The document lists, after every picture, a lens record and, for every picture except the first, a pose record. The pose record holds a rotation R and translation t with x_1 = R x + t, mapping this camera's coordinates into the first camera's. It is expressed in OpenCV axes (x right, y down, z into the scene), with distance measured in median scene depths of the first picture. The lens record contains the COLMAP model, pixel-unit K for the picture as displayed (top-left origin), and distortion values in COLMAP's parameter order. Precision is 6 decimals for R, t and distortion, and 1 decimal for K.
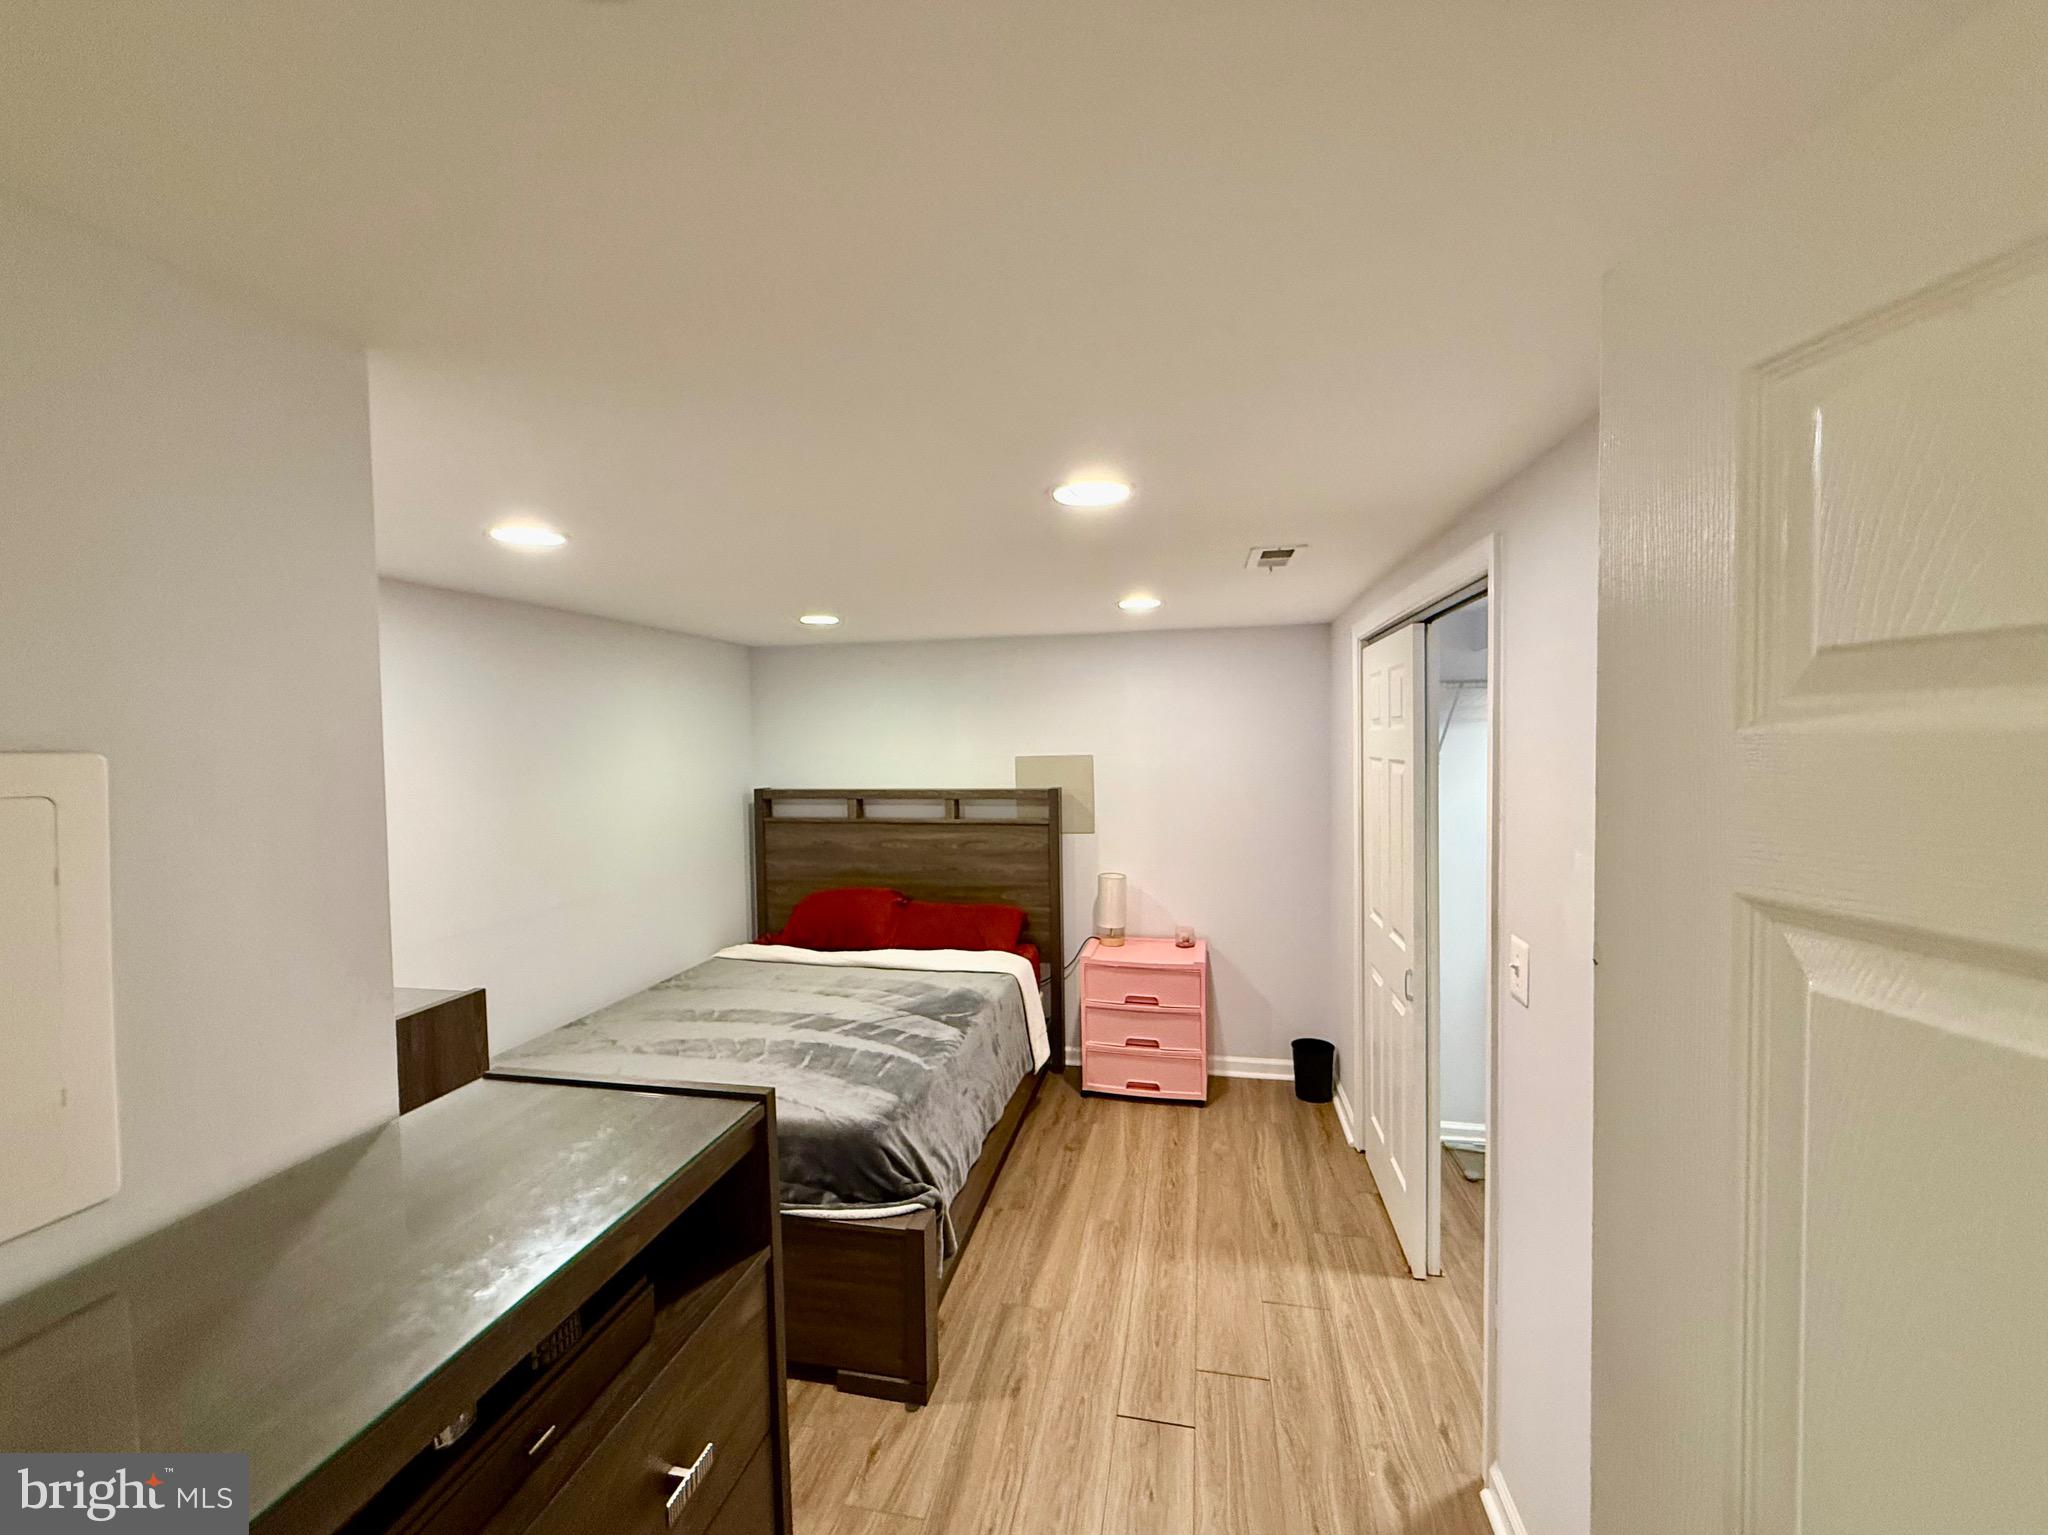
lens RADIAL K [[815.3, 0, 1018.4], [0, 815.3, 766.6], [0, 0, 1]] dist [-0.000263, 0.000349]
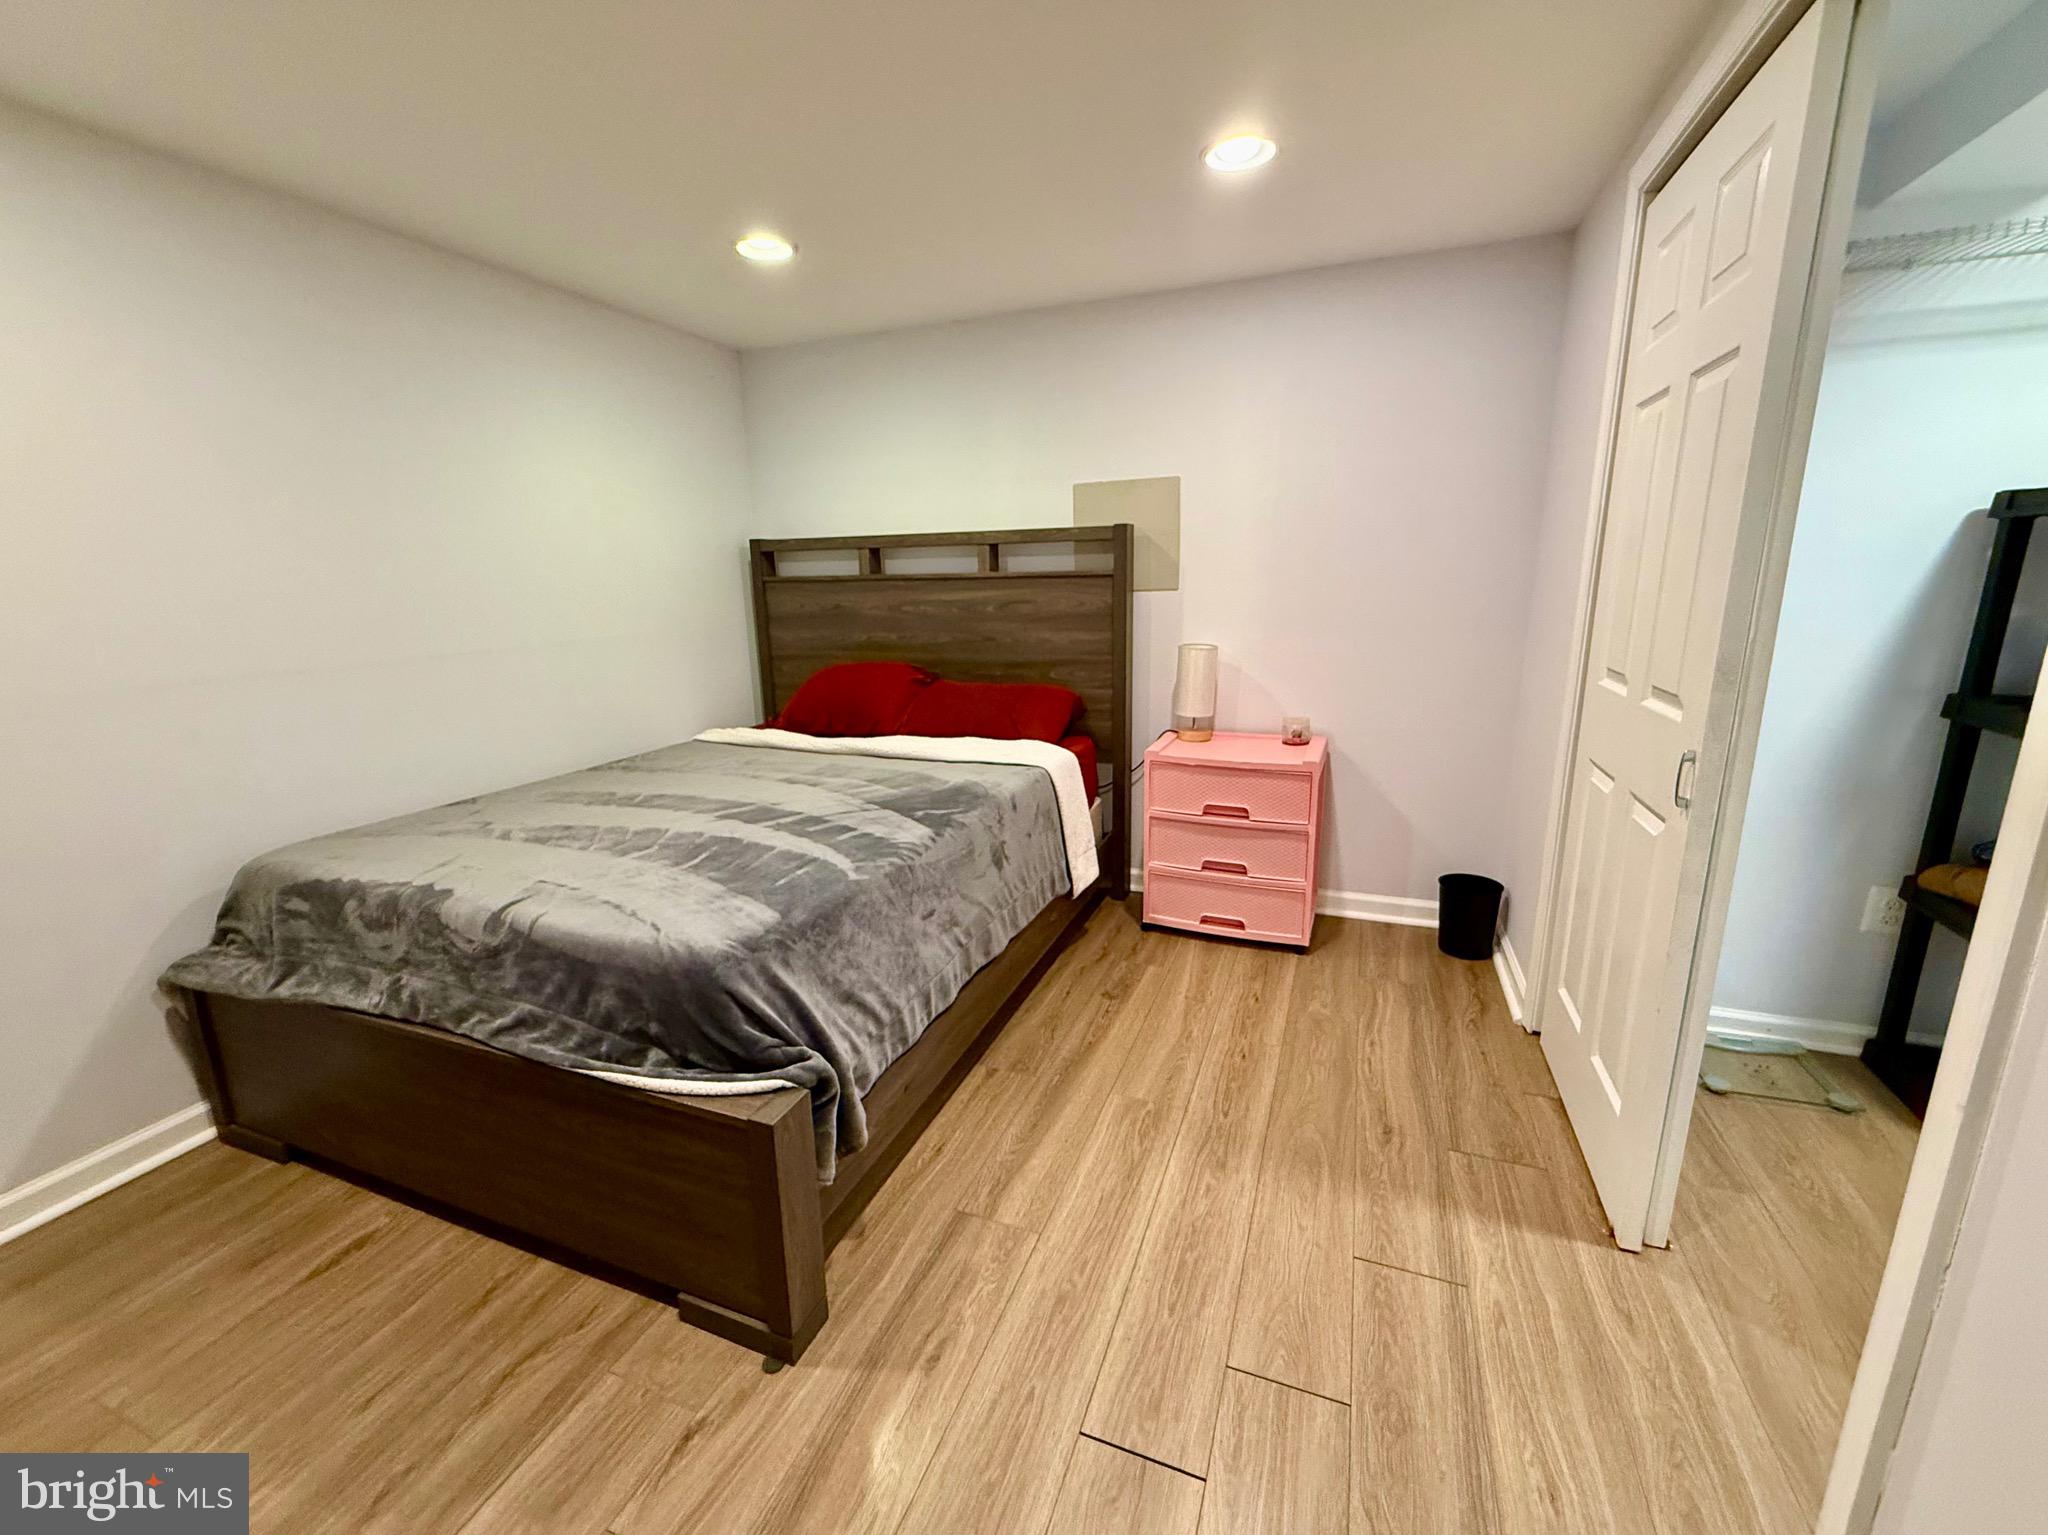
lens RADIAL K [[818.6, 0, 1024.3], [0, 818.6, 760.6], [0, 0, 1]] dist [-0.000811, -0.000173]
pose [[0.986948, 0.032141, -0.157799, 0.116117], [-0.001013, 0.981099, 0.193501, 0.134242], [0.161036, -0.190816, 0.968327, 0.360537]]
